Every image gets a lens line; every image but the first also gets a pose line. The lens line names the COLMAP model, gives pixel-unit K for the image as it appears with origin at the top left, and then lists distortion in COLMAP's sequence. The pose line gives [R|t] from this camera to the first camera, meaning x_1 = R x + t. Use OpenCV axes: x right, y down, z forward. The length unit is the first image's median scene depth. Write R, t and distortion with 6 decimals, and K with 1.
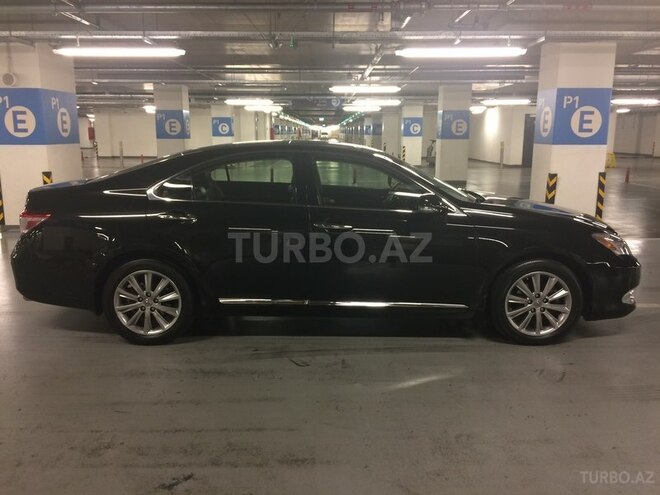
lens RADIAL K [[558.4, 0, 330.4], [0, 558.4, 252.0], [0, 0, 1]] dist [0.008109, -0.005221]
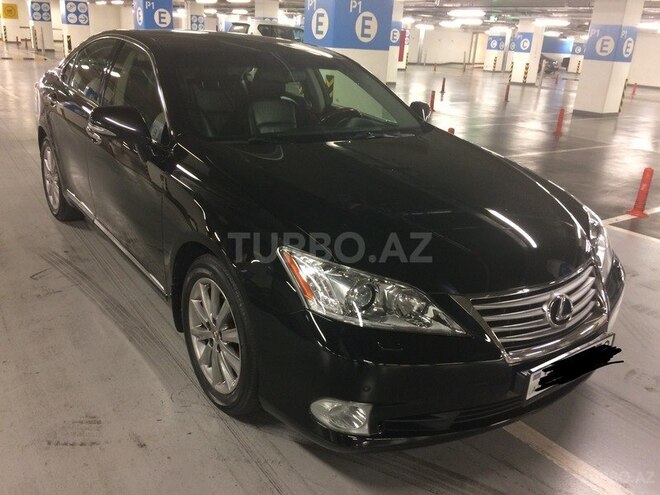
lens RADIAL K [[558.4, 0, 330.3], [0, 558.4, 247.2], [0, 0, 1]] dist [0.008109, -0.005221]
pose [[0.593550, 0.321517, -0.737784, 1.320180], [-0.230123, 0.946260, 0.227234, -0.245481], [0.771195, 0.034906, 0.635641, 1.133617]]
